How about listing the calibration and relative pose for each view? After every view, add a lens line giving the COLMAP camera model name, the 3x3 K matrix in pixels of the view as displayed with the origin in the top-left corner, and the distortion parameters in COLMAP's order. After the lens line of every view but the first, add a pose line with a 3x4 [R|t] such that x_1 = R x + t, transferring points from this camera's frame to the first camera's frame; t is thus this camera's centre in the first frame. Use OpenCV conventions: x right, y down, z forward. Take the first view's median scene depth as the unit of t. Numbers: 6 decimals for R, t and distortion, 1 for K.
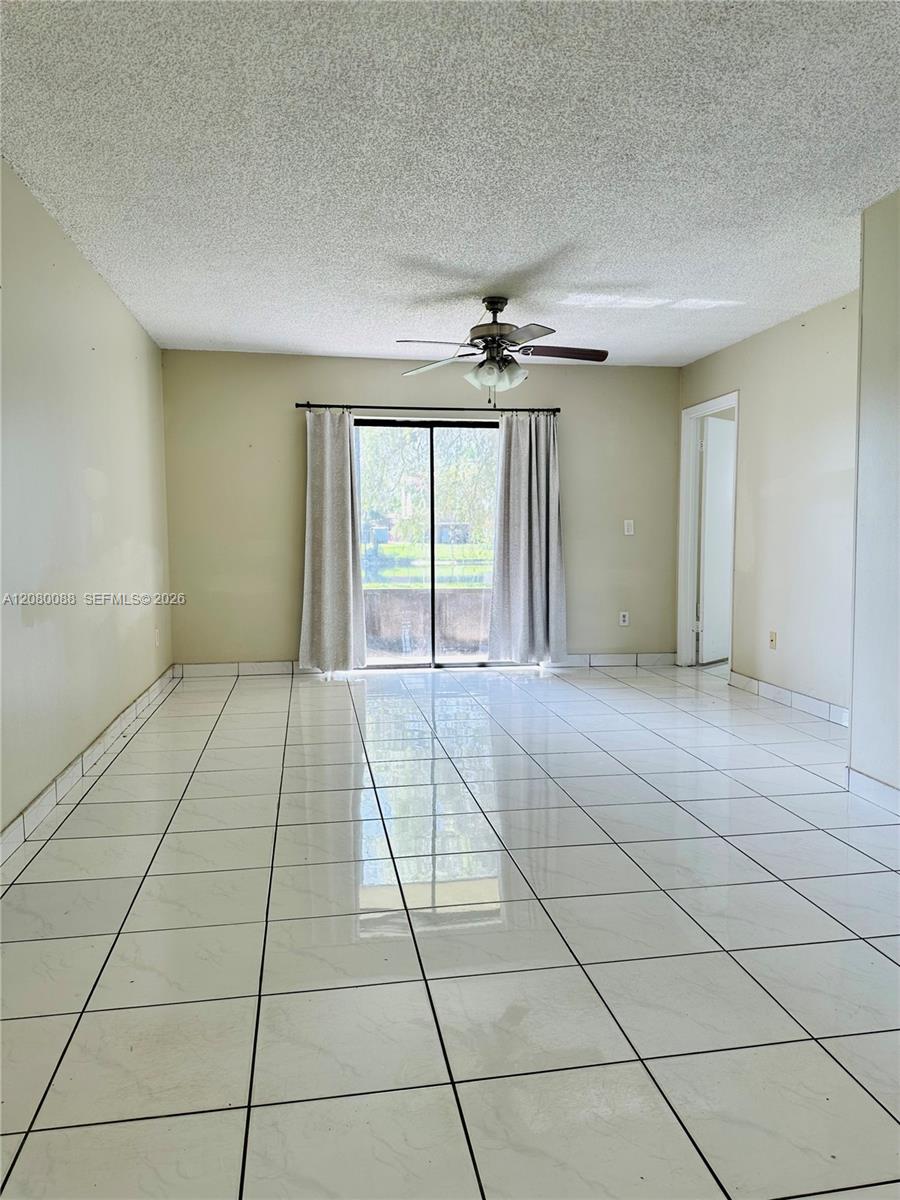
lens RADIAL K [[775.8, 0, 432.6], [0, 775.8, 601.5], [0, 0, 1]] dist [0.002095, -0.176342]
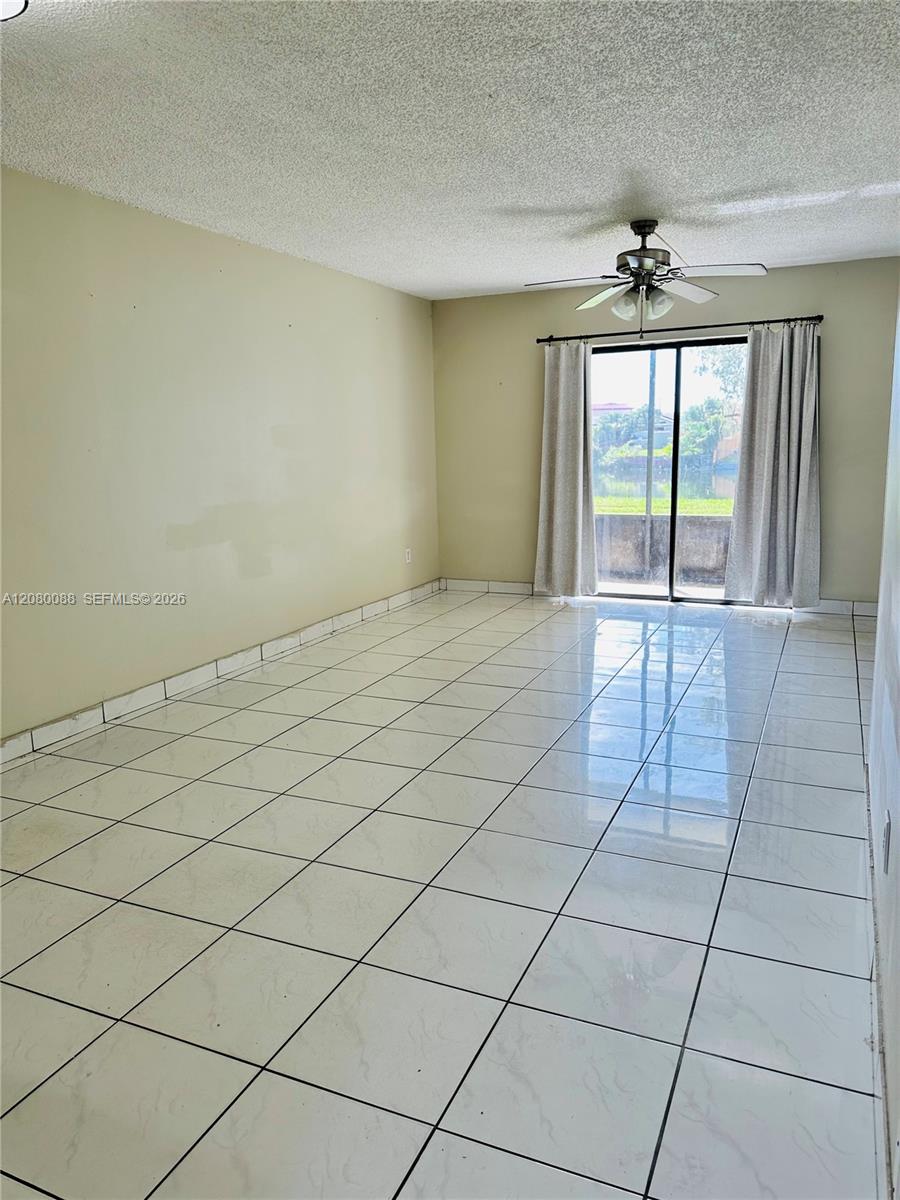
lens RADIAL K [[775.8, 0, 432.6], [0, 775.8, 601.5], [0, 0, 1]] dist [0.002095, -0.176342]
pose [[0.803935, 0.093079, -0.587388, 0.349272], [-0.018765, 0.991155, 0.131379, -0.037972], [0.594421, -0.094598, 0.798570, 0.046529]]
